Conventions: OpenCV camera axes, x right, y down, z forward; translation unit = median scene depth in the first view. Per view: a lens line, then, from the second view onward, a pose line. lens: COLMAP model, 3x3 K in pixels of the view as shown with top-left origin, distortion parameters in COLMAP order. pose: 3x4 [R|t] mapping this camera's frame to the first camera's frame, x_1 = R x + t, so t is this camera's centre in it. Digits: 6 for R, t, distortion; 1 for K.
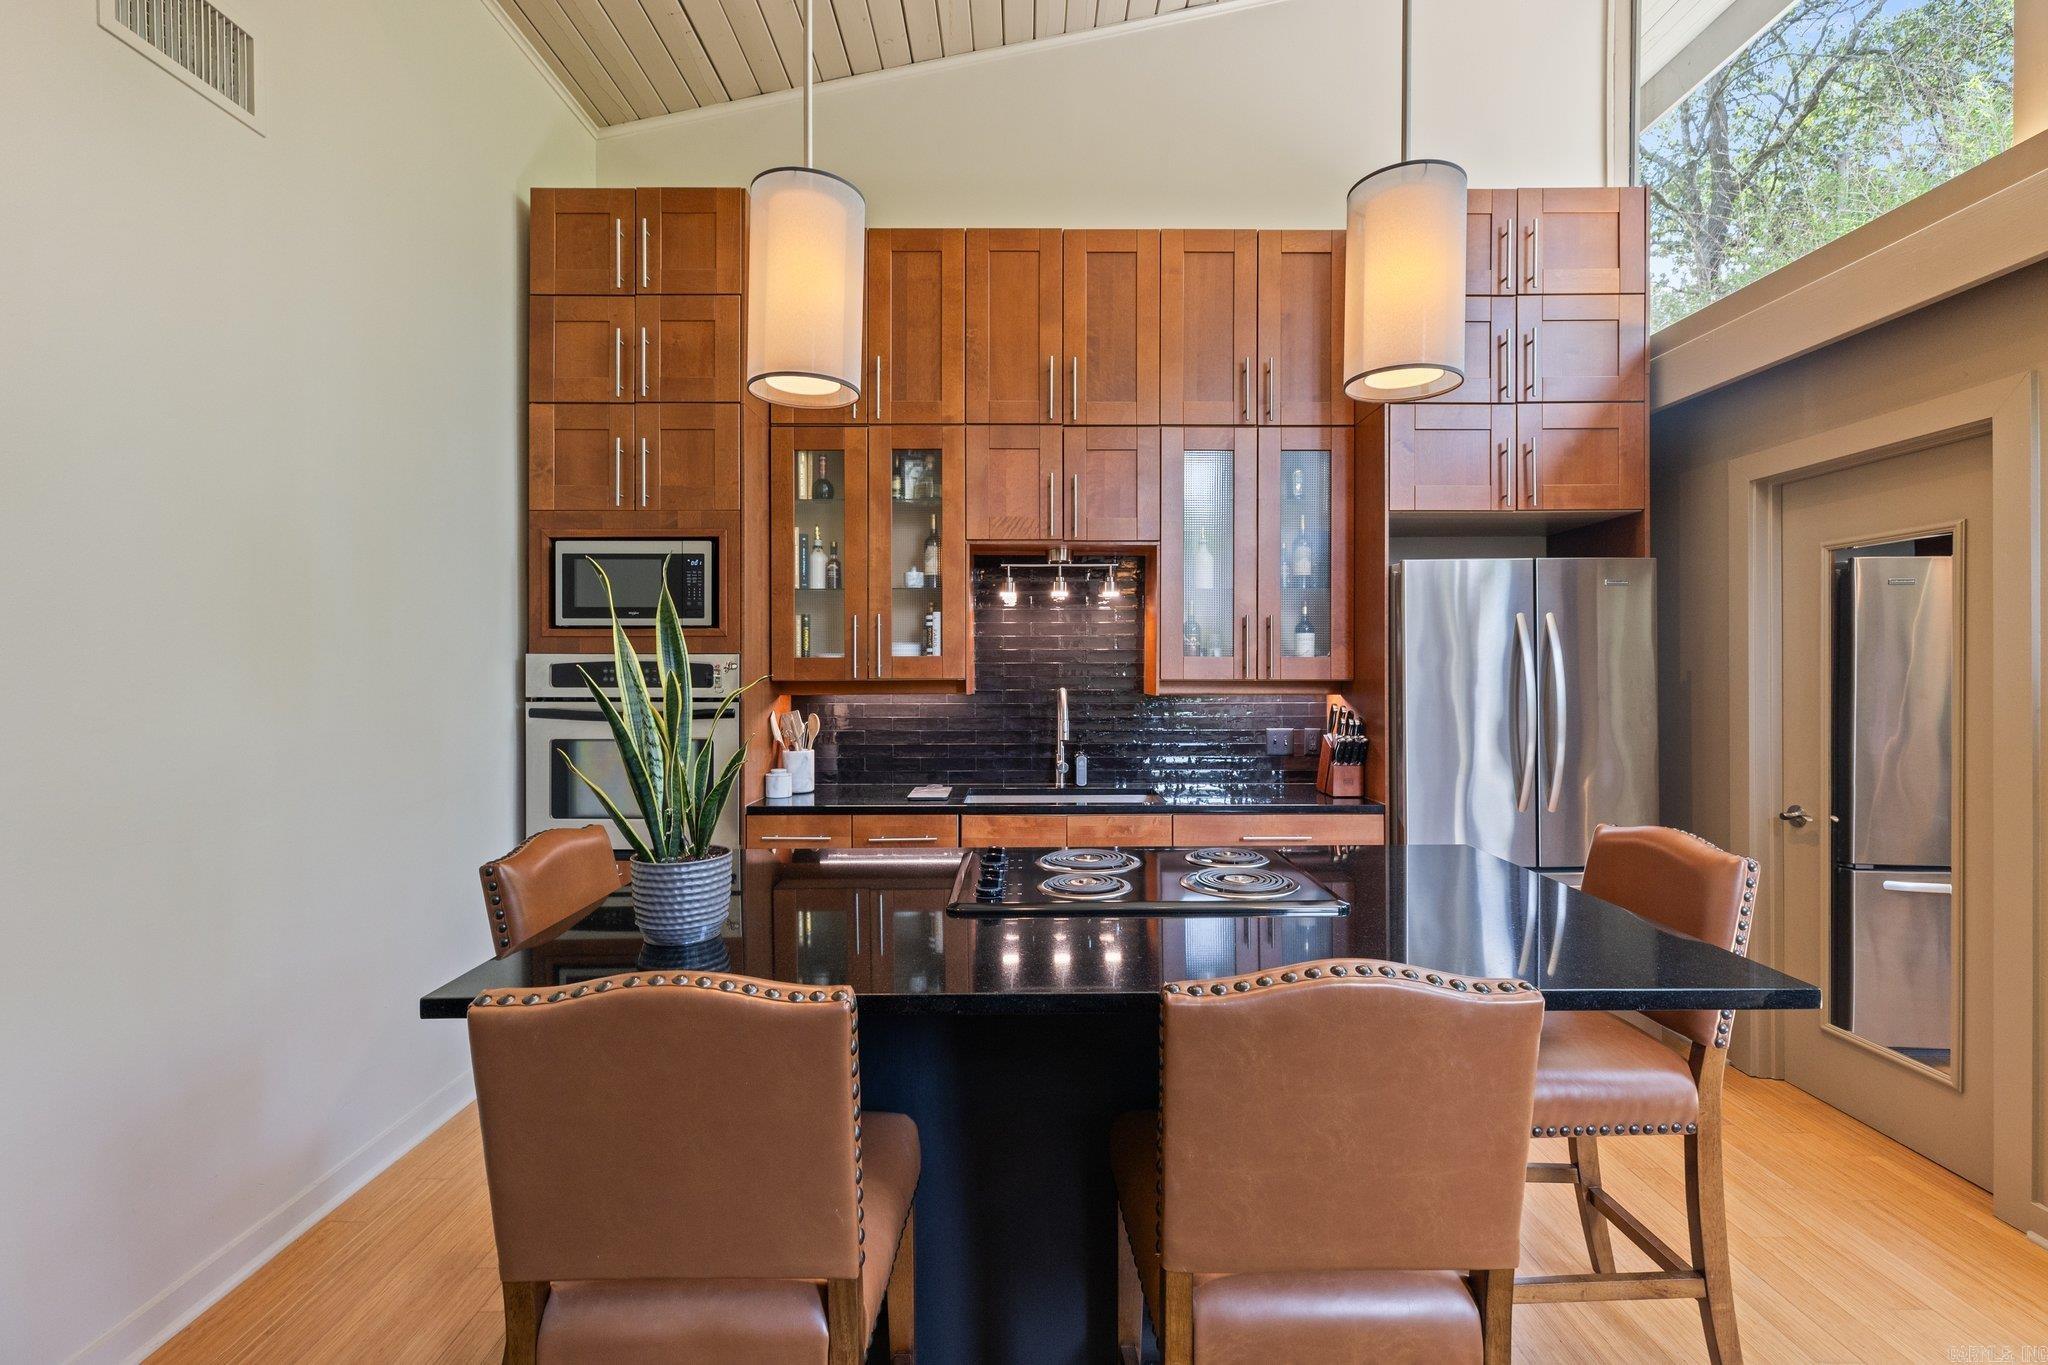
lens RADIAL K [[929.5, 0, 1024.5], [0, 929.5, 667.3], [0, 0, 1]] dist [0.006461, -0.000922]
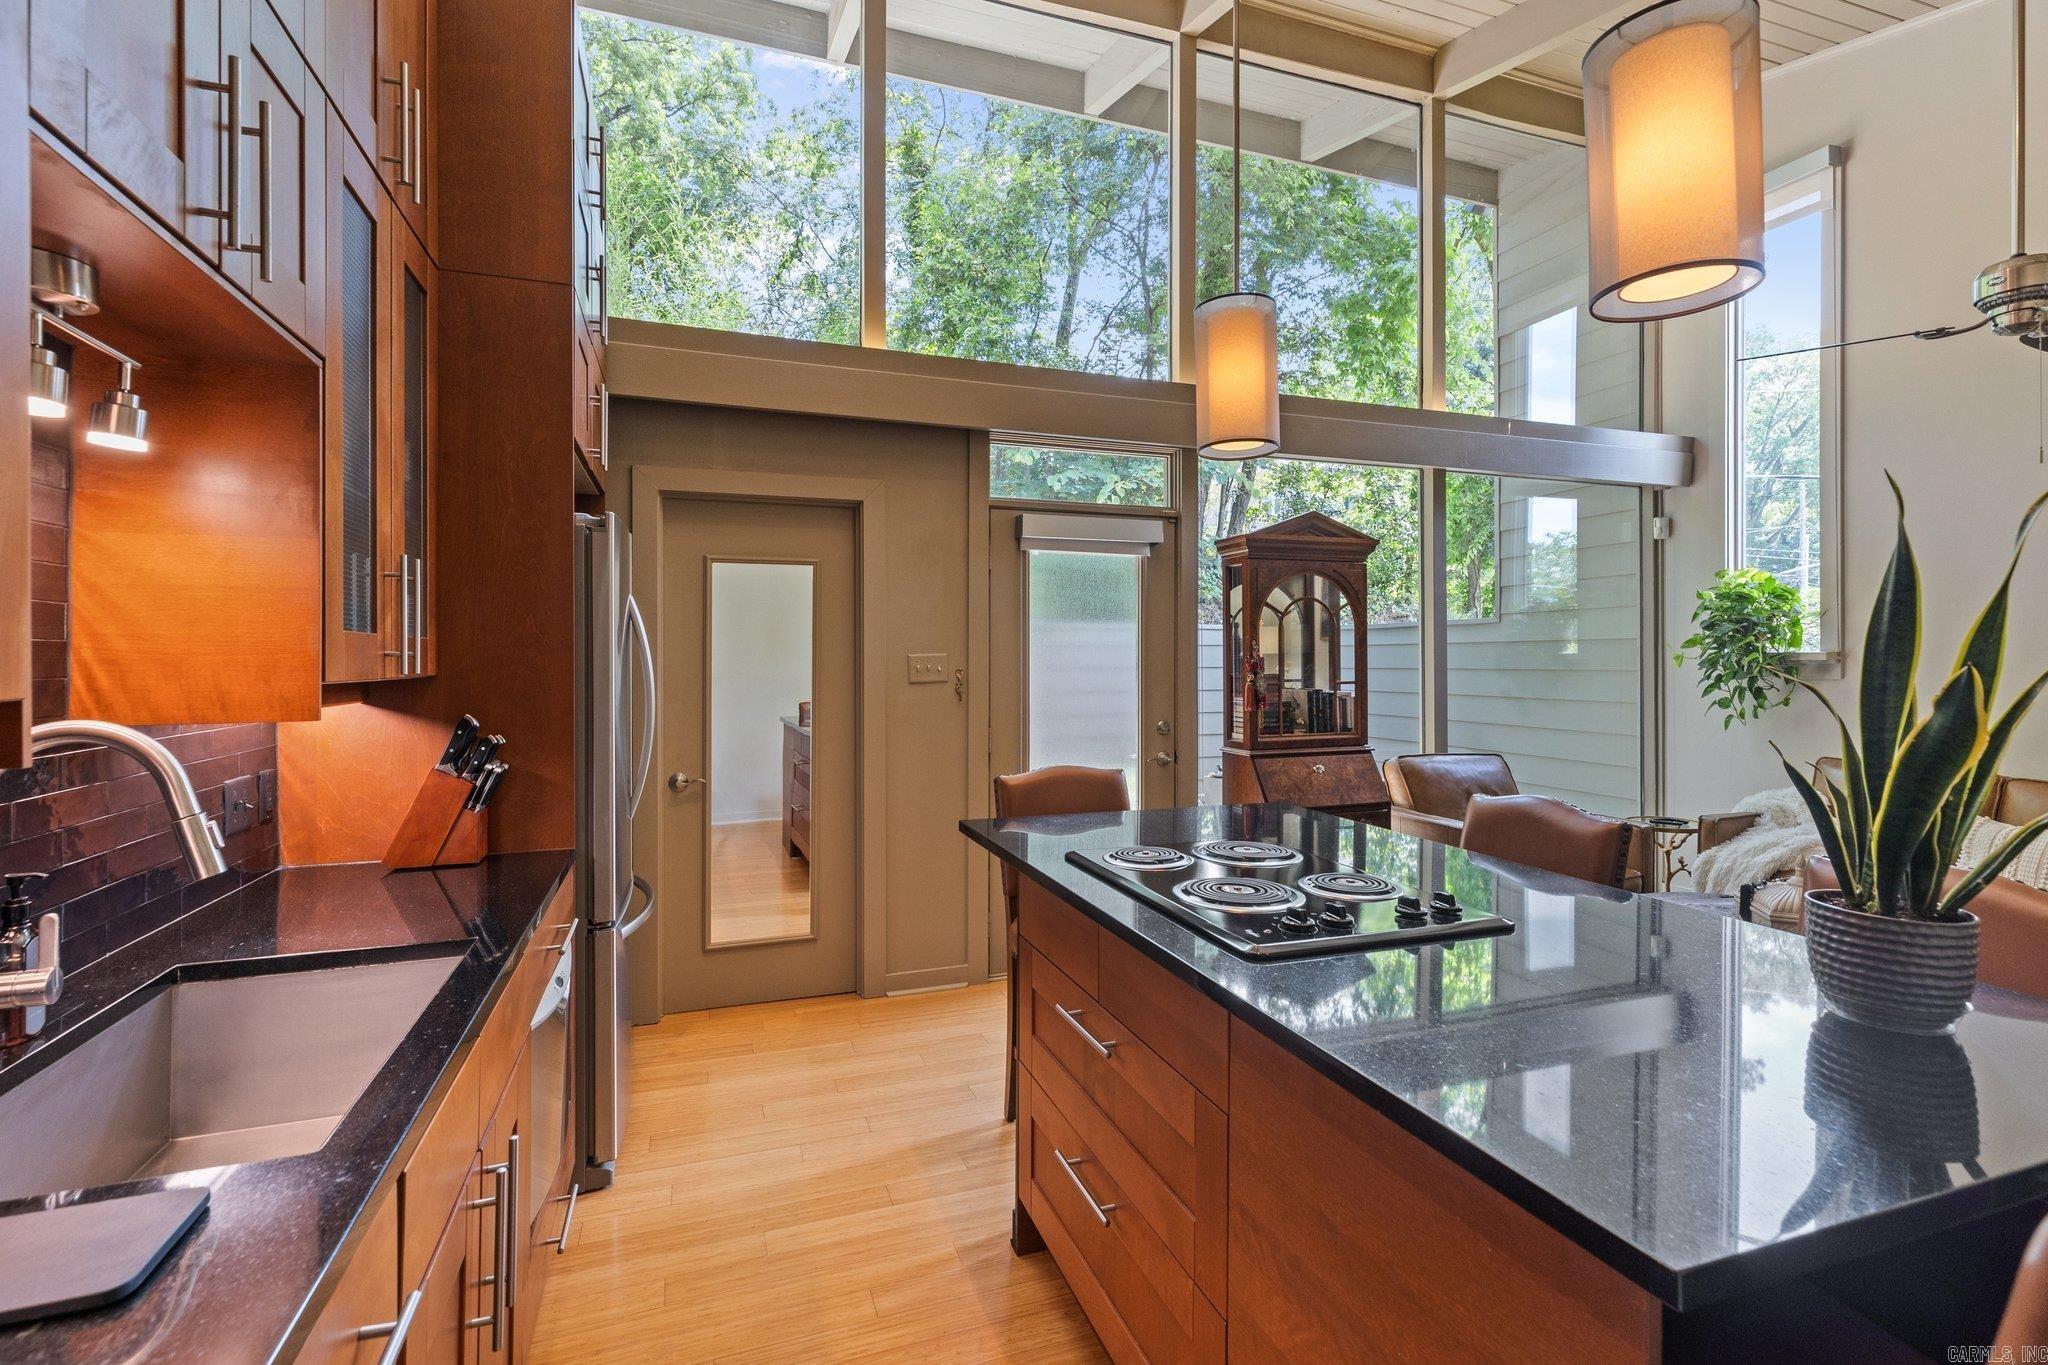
lens RADIAL K [[929.5, 0, 1034.2], [0, 929.5, 656.1], [0, 0, 1]] dist [0.006461, -0.000922]
pose [[-0.333213, 0.002134, 0.942849, -0.380958], [-0.002093, 0.999993, -0.003004, 0.001845], [-0.942849, -0.002974, -0.333207, 0.847163]]
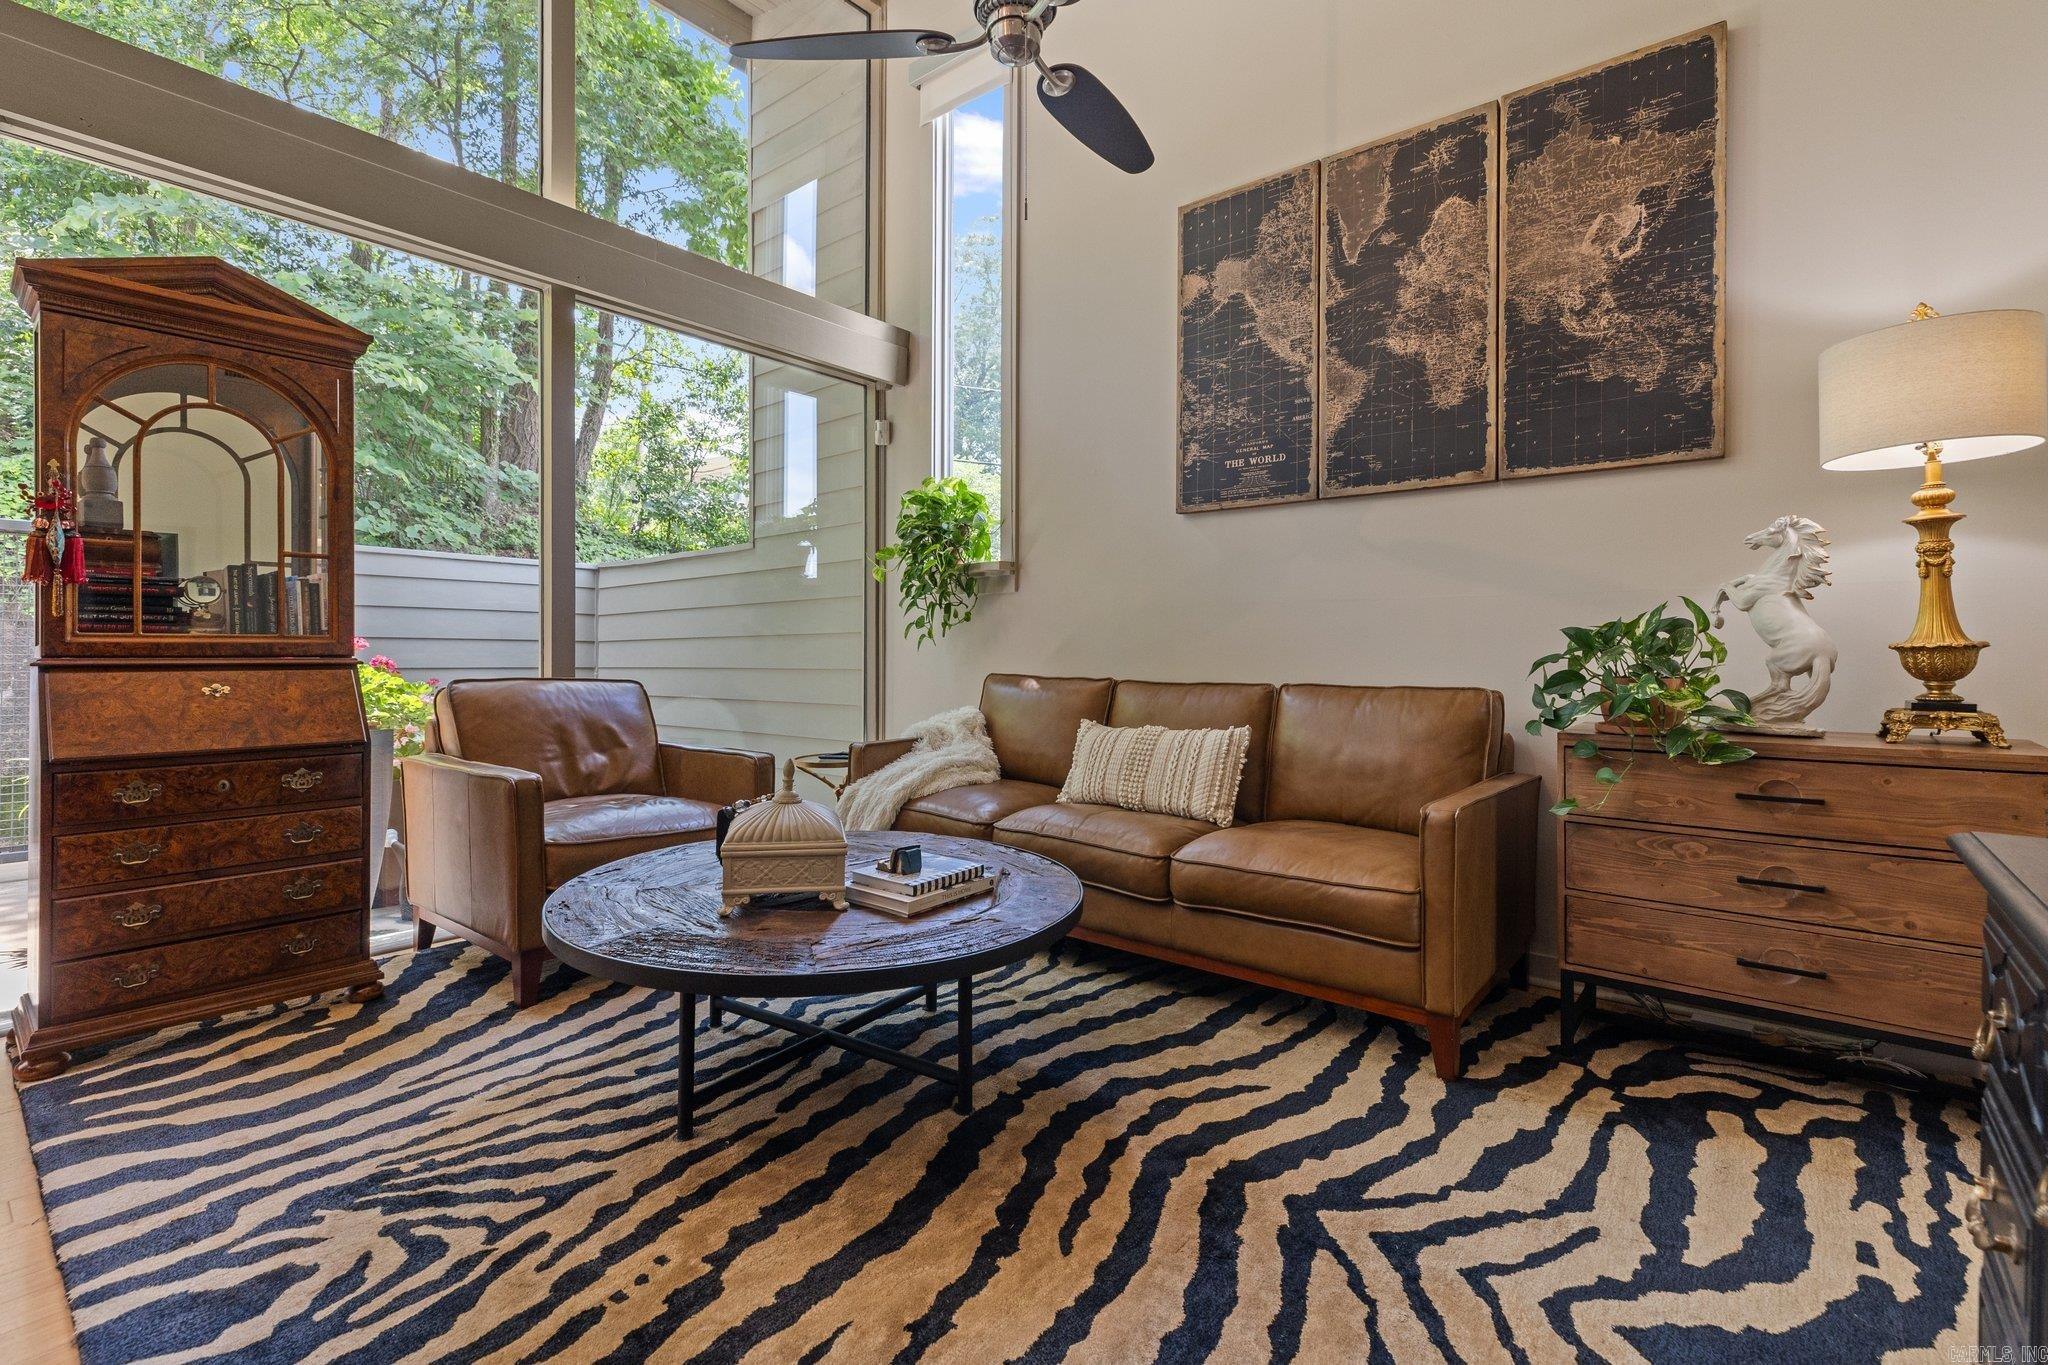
lens RADIAL K [[929.5, 0, 1029.8], [0, 929.5, 654.7], [0, 0, 1]] dist [0.006461, -0.000922]
pose [[-0.771783, 0.000967, 0.635885, -0.306729], [-0.003183, 0.999980, -0.005385, 0.114167], [-0.635878, -0.006180, -0.771765, 0.274145]]
